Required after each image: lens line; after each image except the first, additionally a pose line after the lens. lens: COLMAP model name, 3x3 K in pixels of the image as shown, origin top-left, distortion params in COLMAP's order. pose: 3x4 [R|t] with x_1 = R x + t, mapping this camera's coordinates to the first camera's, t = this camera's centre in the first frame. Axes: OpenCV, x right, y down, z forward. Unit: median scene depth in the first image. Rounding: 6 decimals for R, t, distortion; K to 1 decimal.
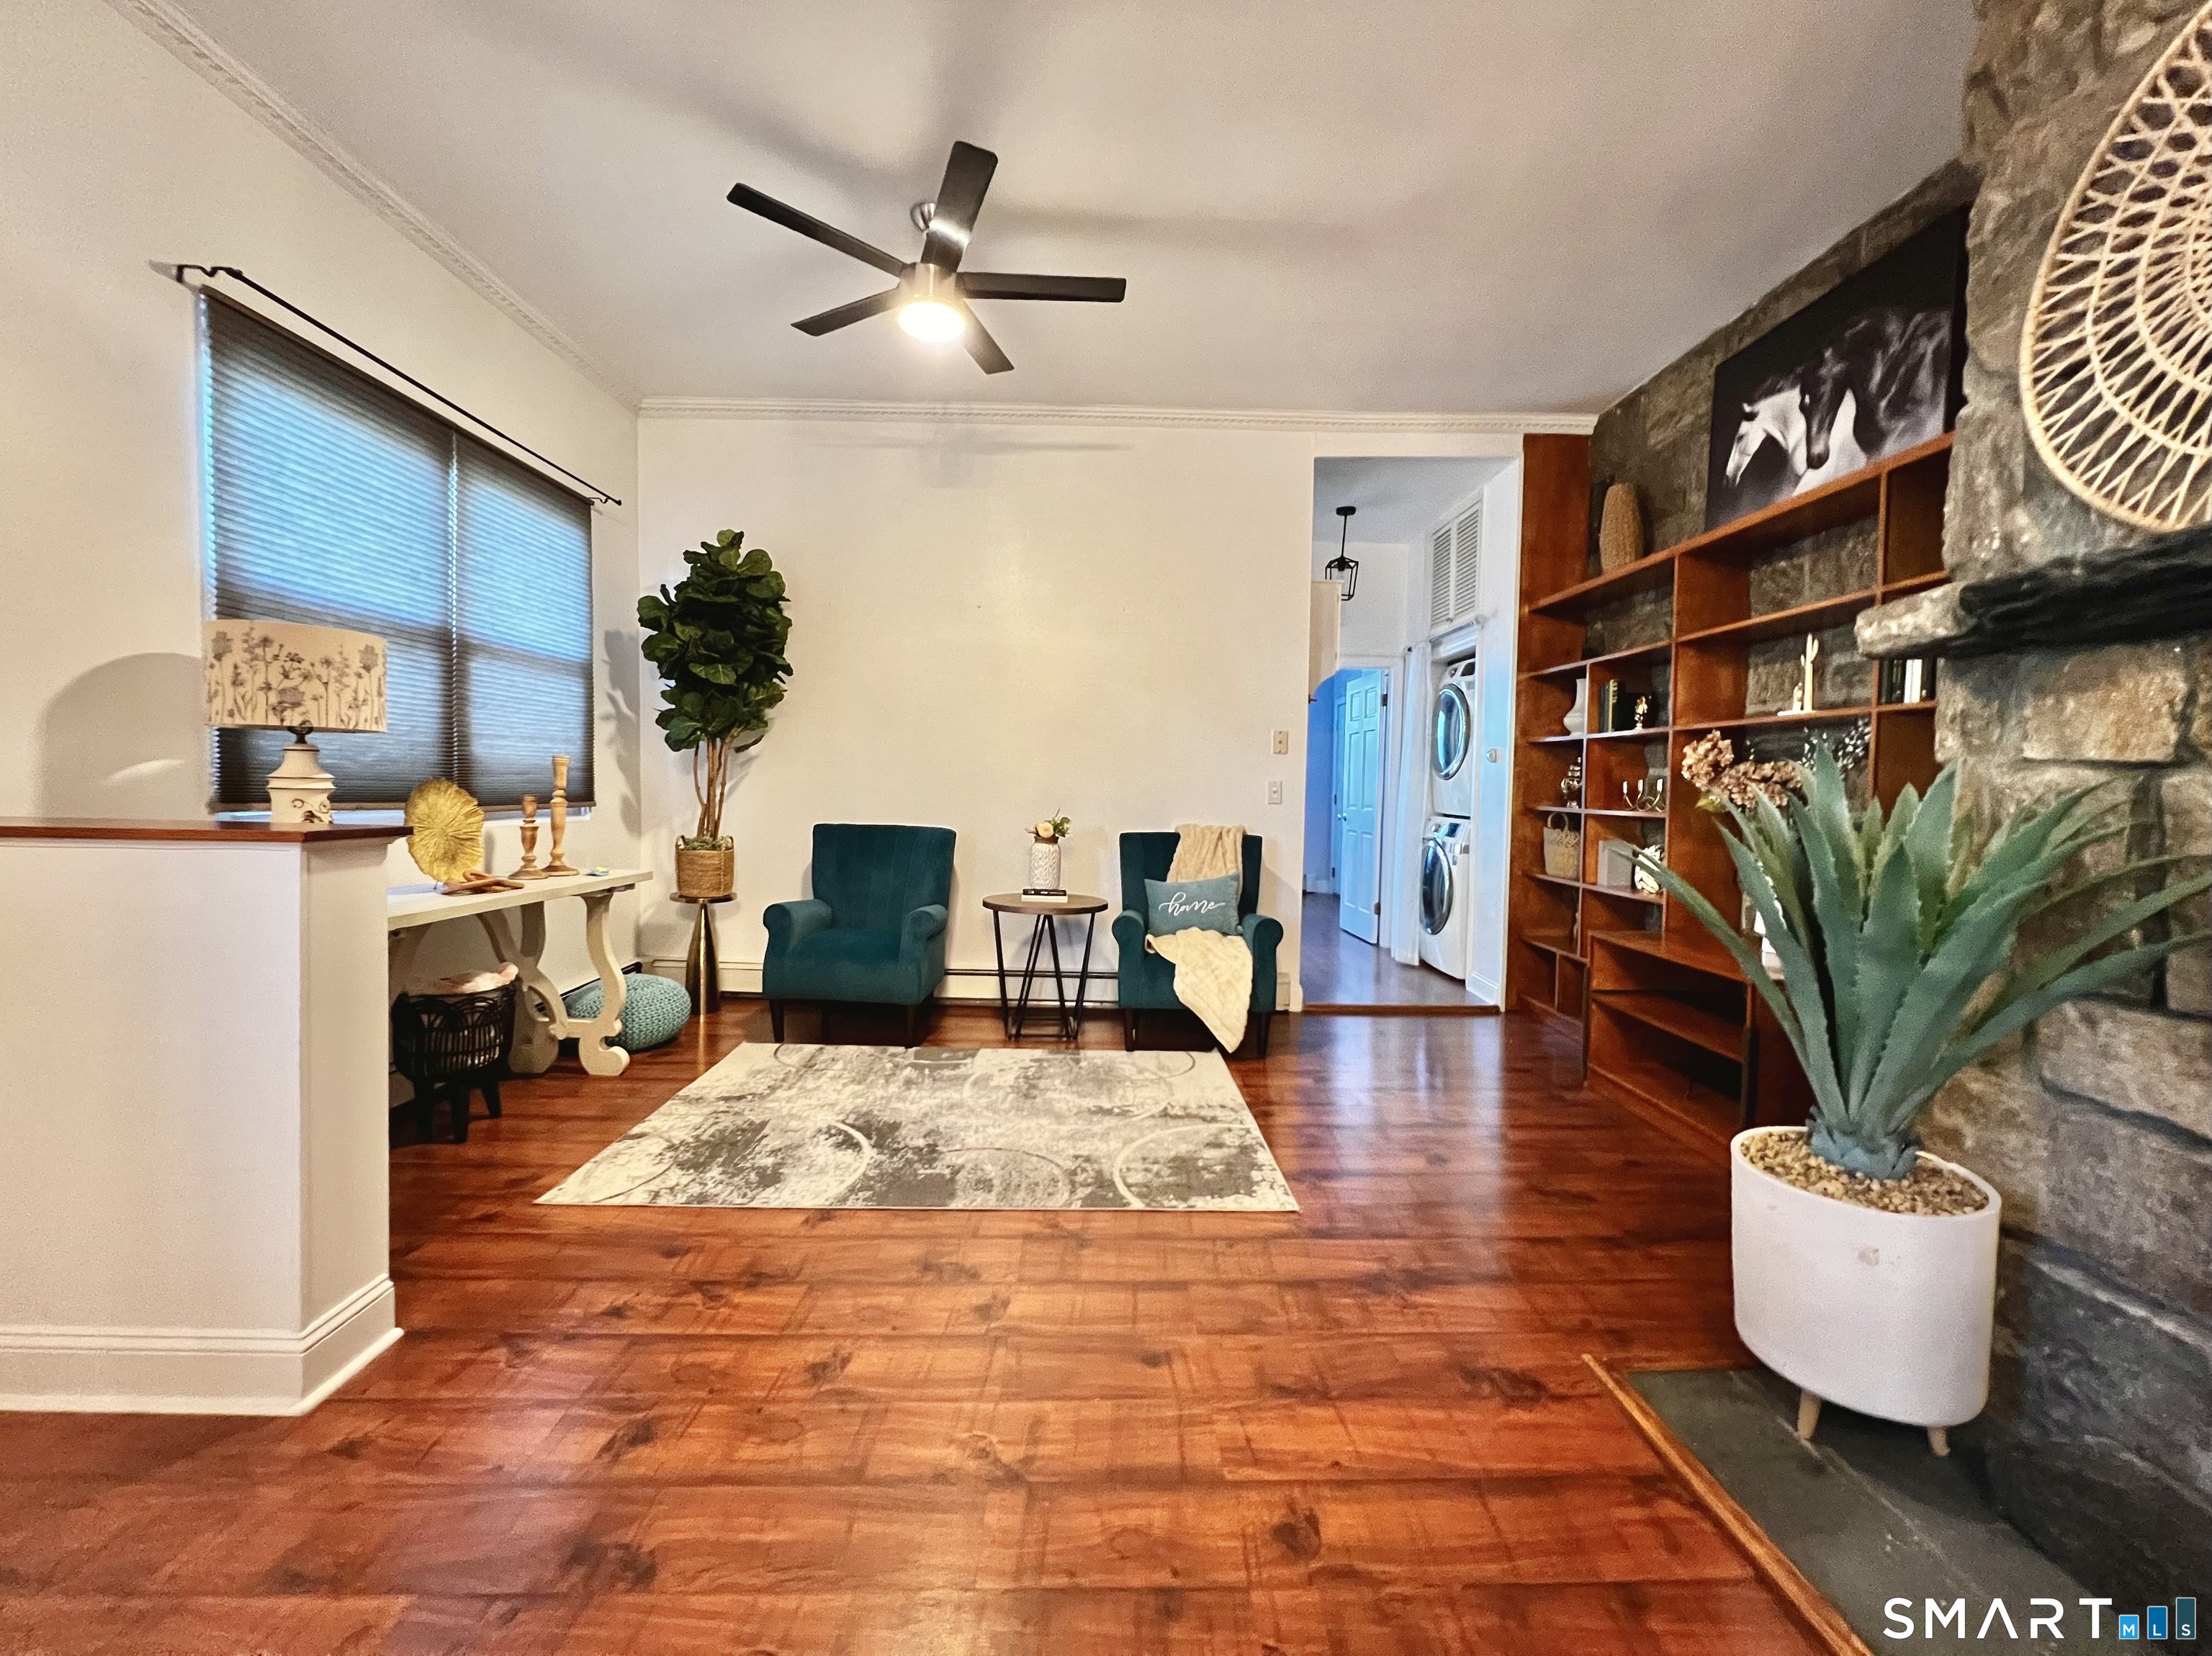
lens RADIAL K [[893.6, 0, 1109.6], [0, 893.6, 815.9], [0, 0, 1]] dist [-0.002685, 0.000313]
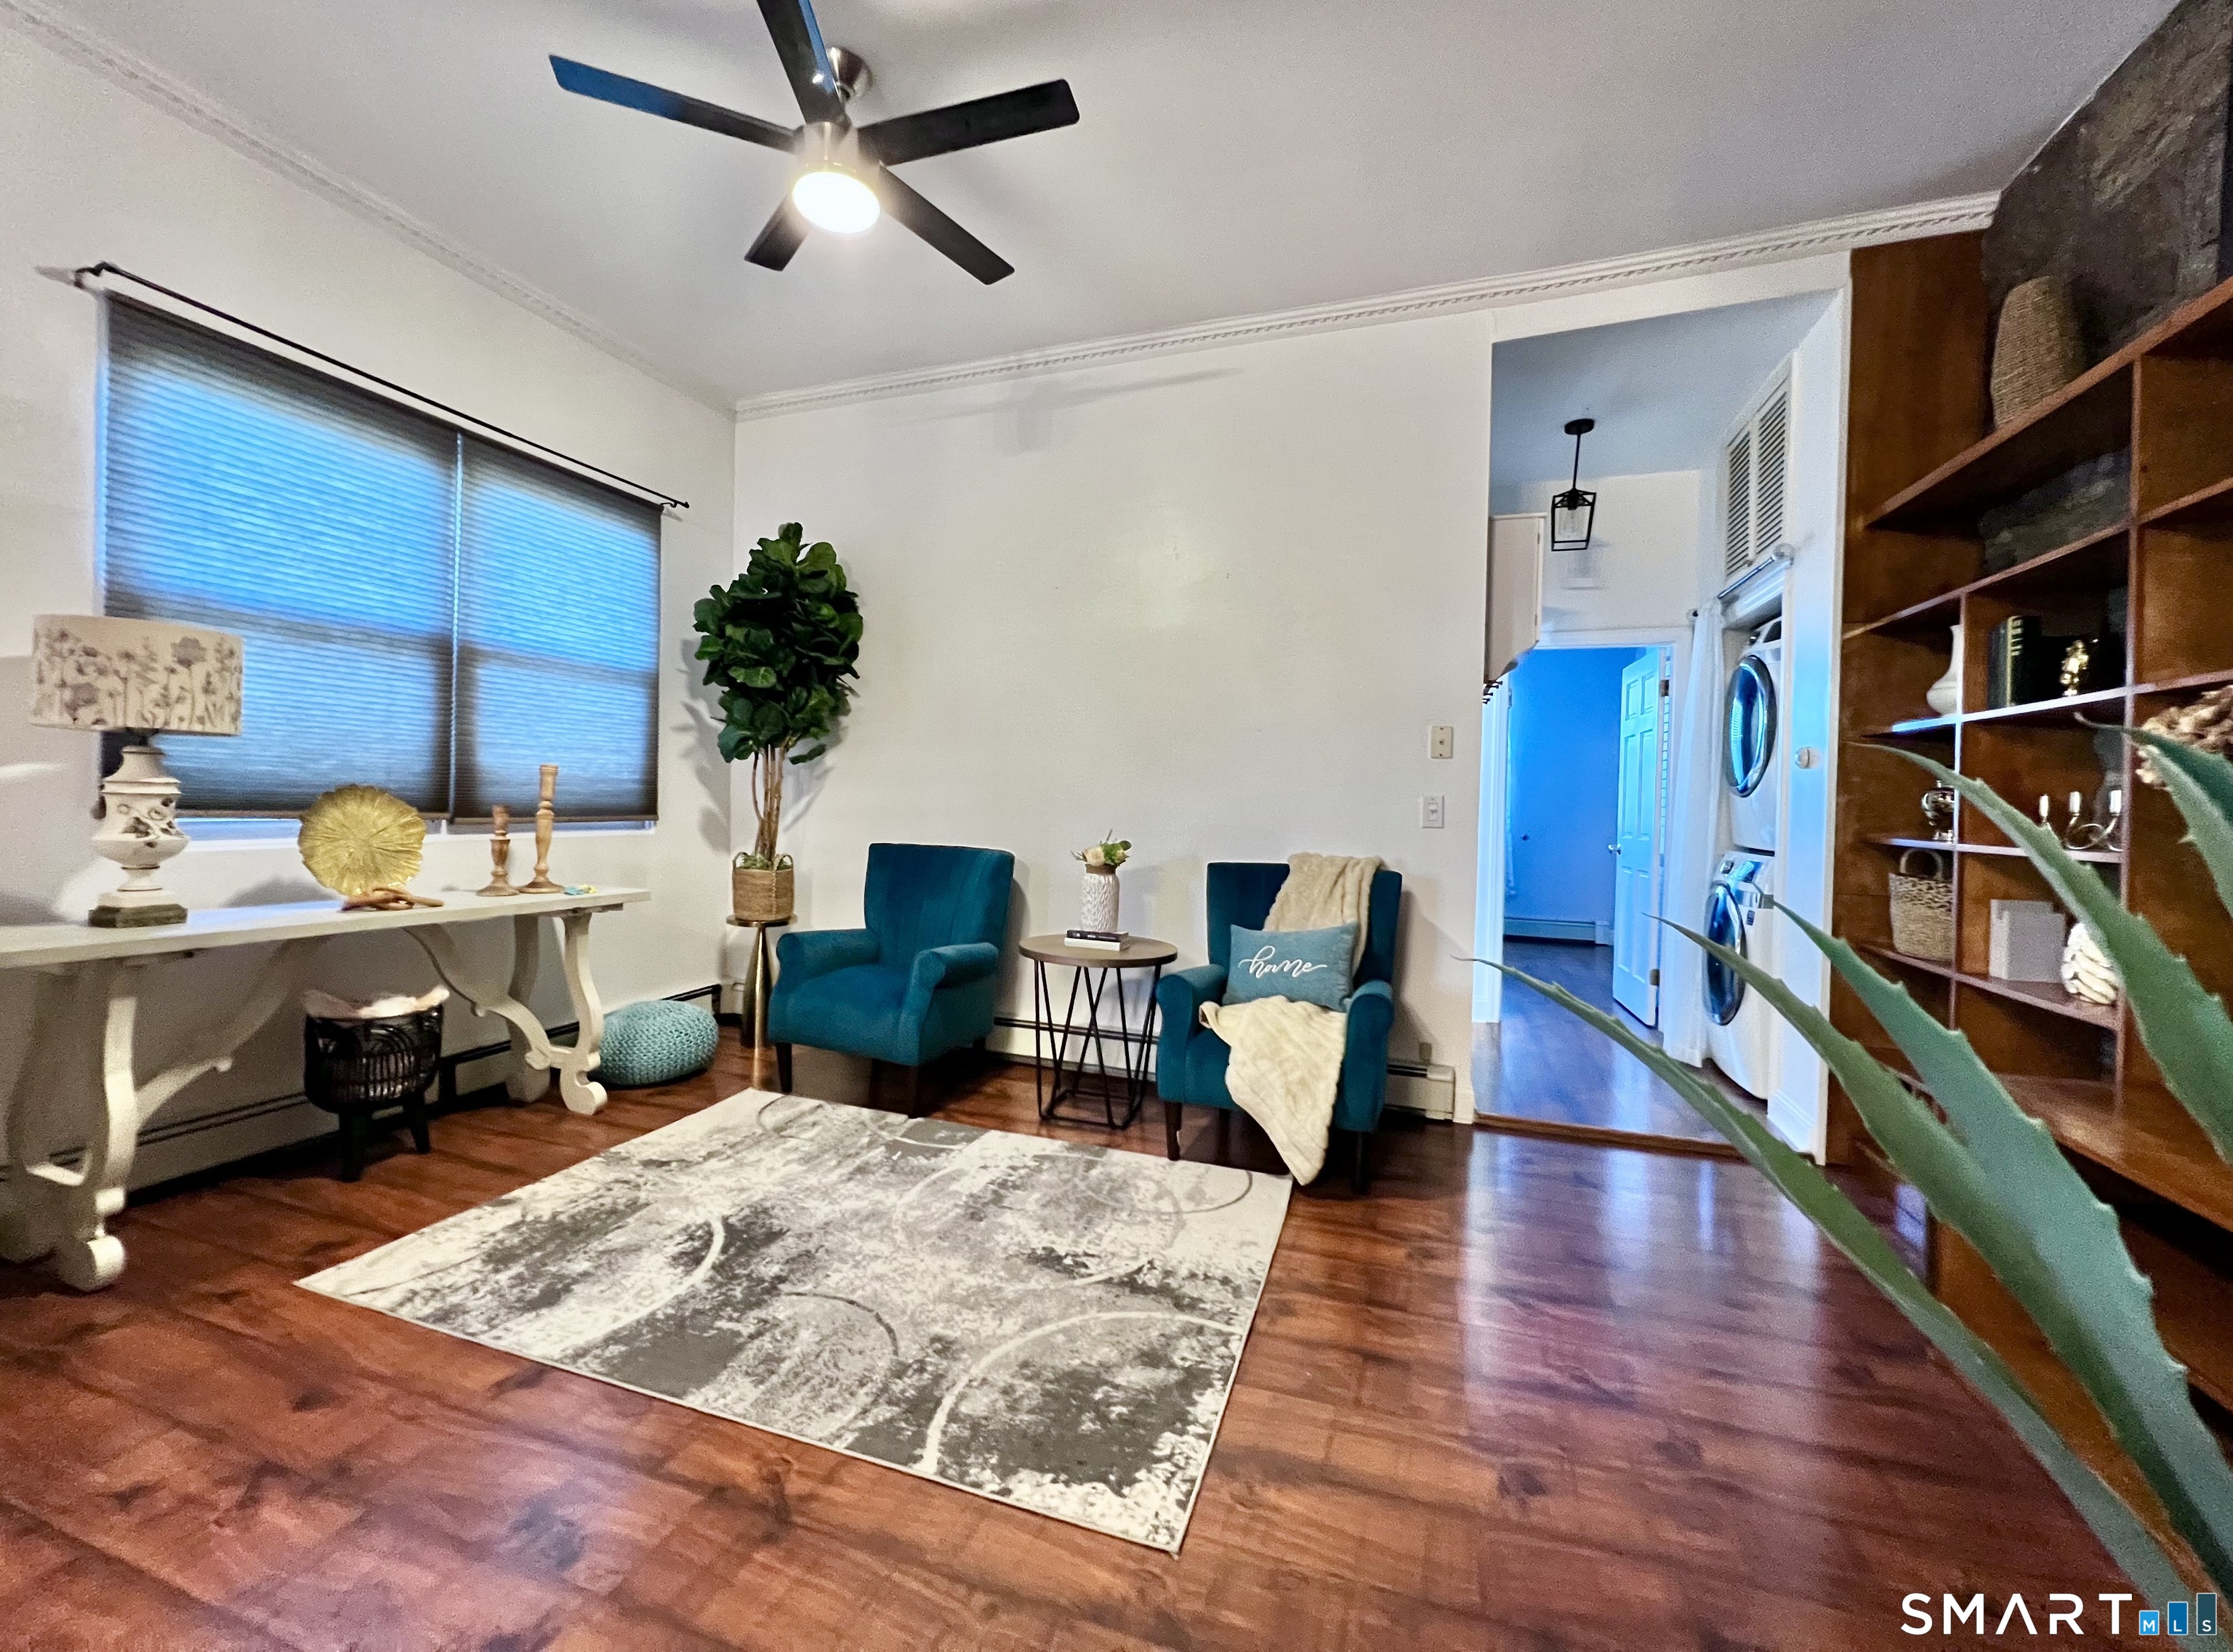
lens RADIAL K [[891.9, 0, 1113.1], [0, 891.9, 810.6], [0, 0, 1]] dist [-0.001317, -0.000214]
pose [[0.938171, 0.007321, -0.346095, 0.257040], [-0.018389, 0.999419, -0.028708, -0.003012], [0.345684, 0.033297, 0.937760, 0.317645]]
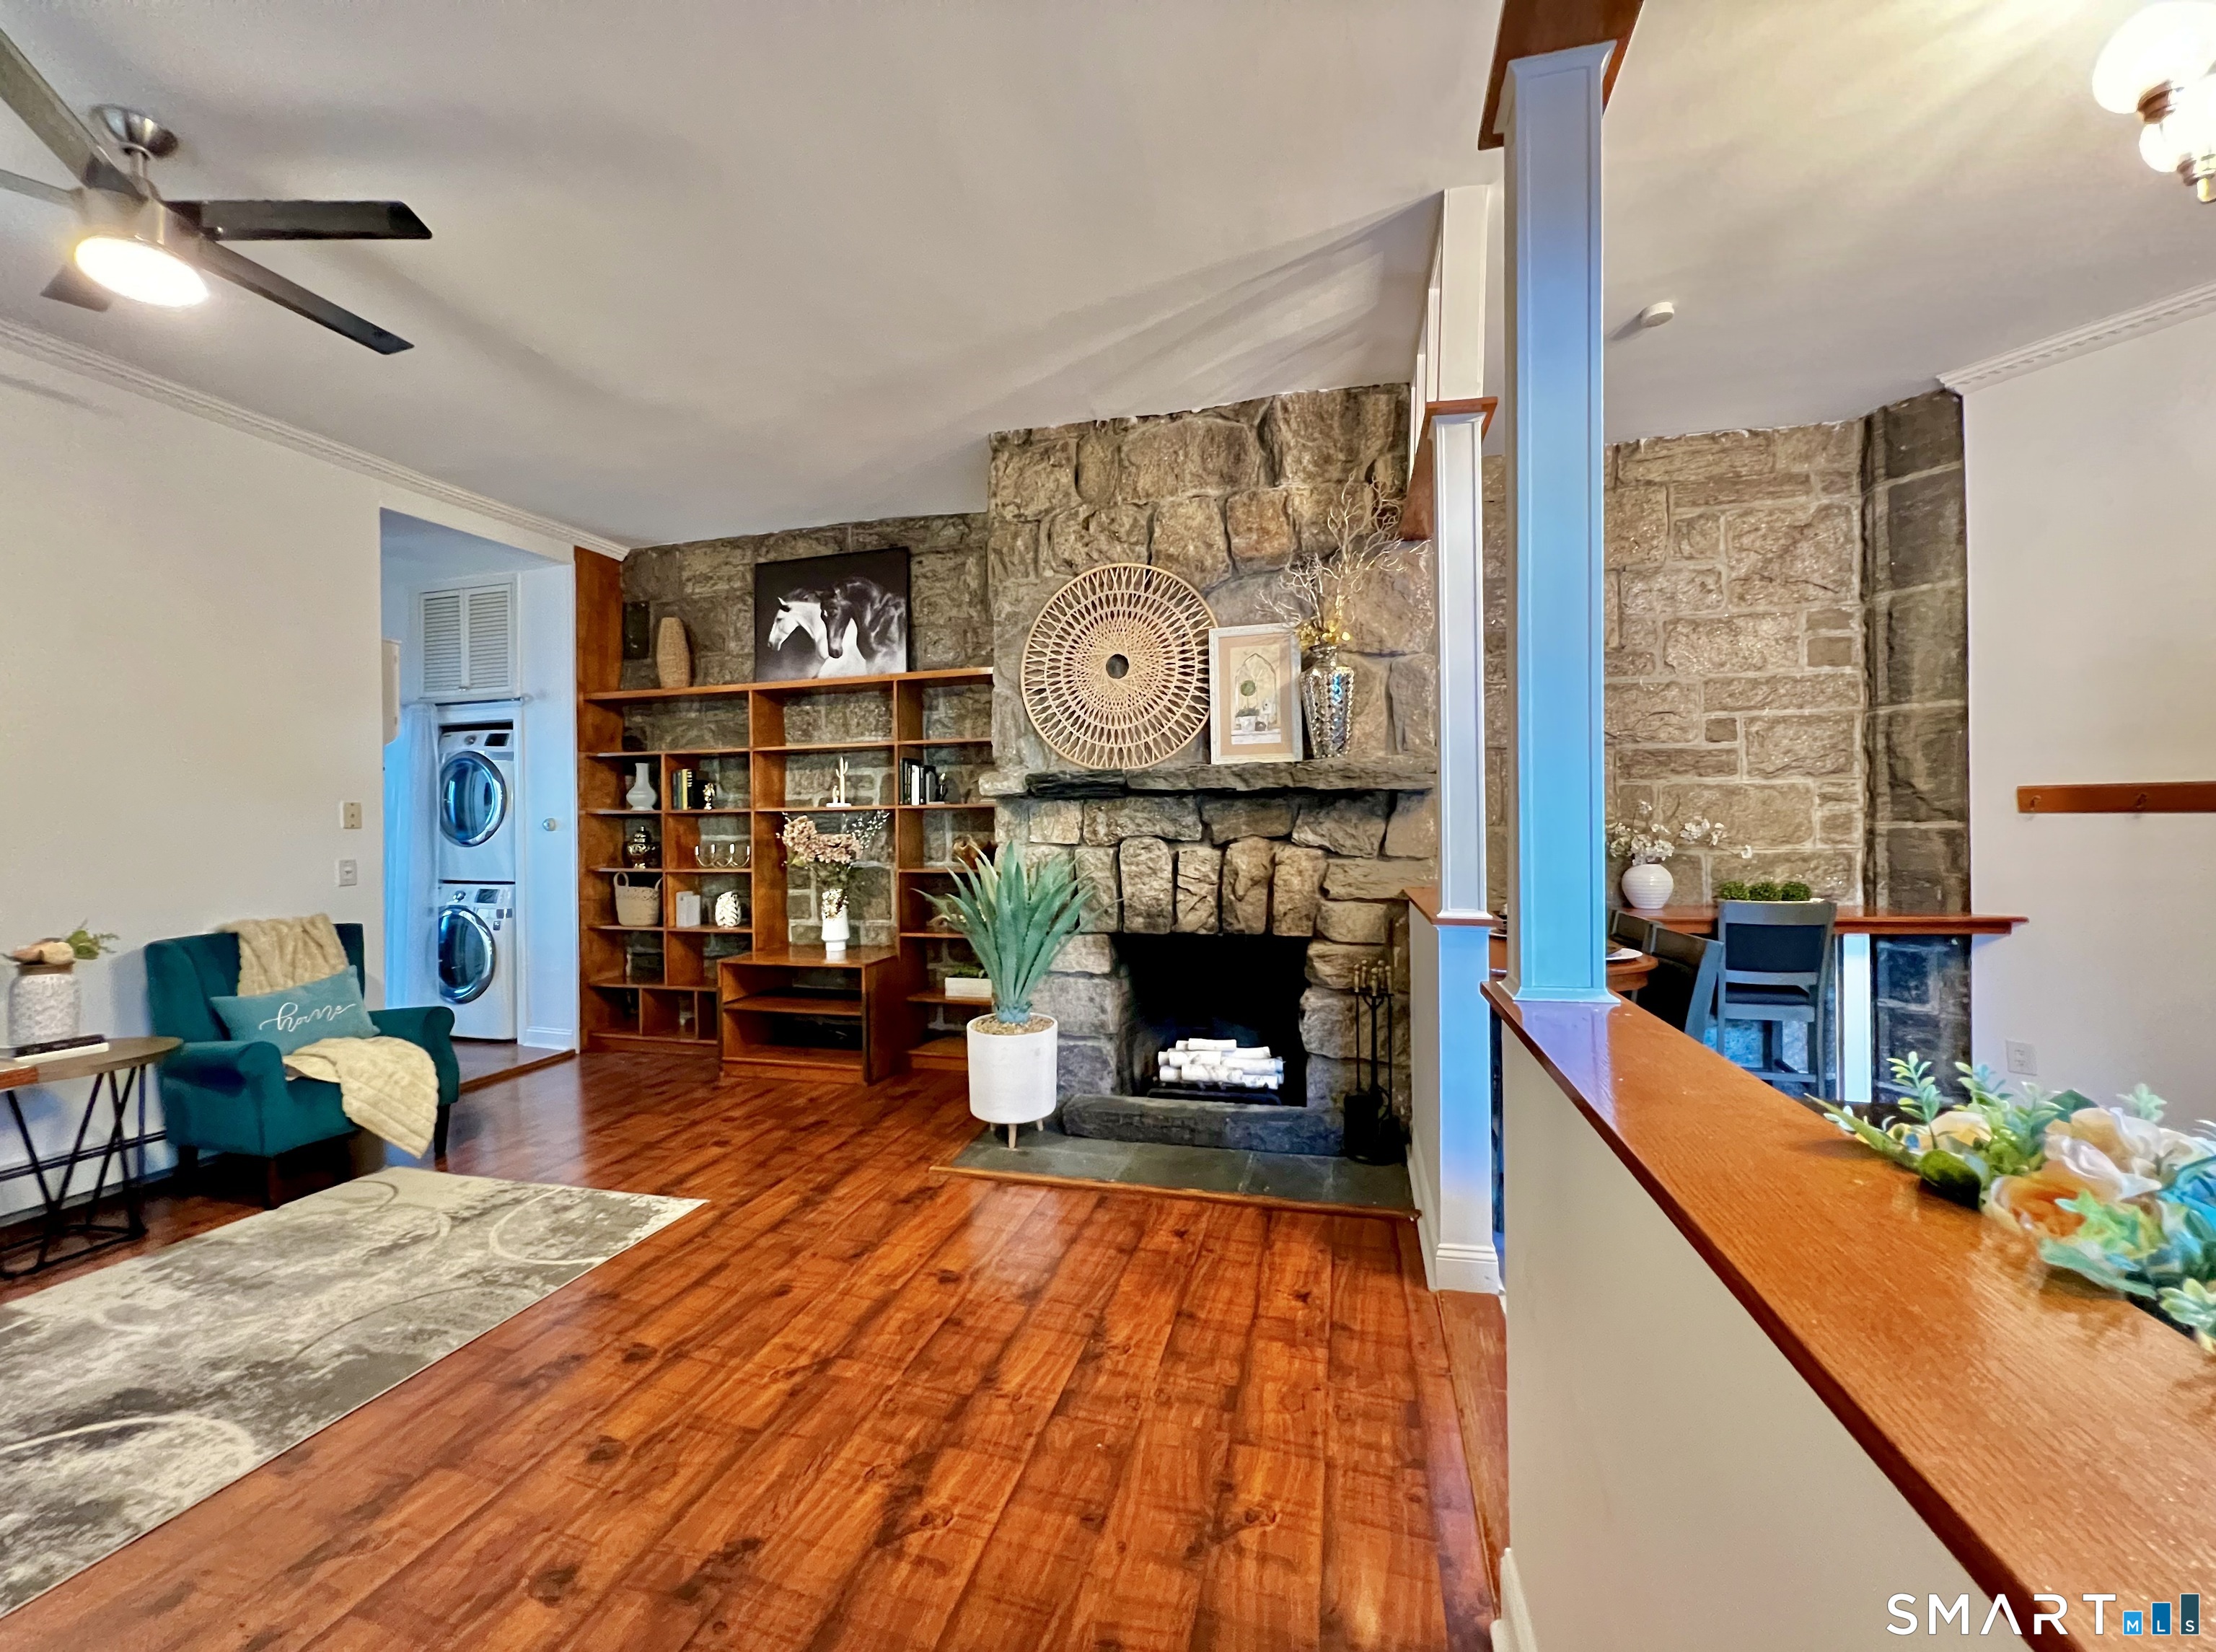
lens RADIAL K [[889.3, 0, 1108.0], [0, 889.3, 826.0], [0, 0, 1]] dist [0.001007, 0.000401]
pose [[0.285566, -0.021629, 0.958115, -0.587409], [0.051016, 0.998671, 0.007339, -0.053412], [-0.957000, 0.046783, 0.286290, 0.041899]]
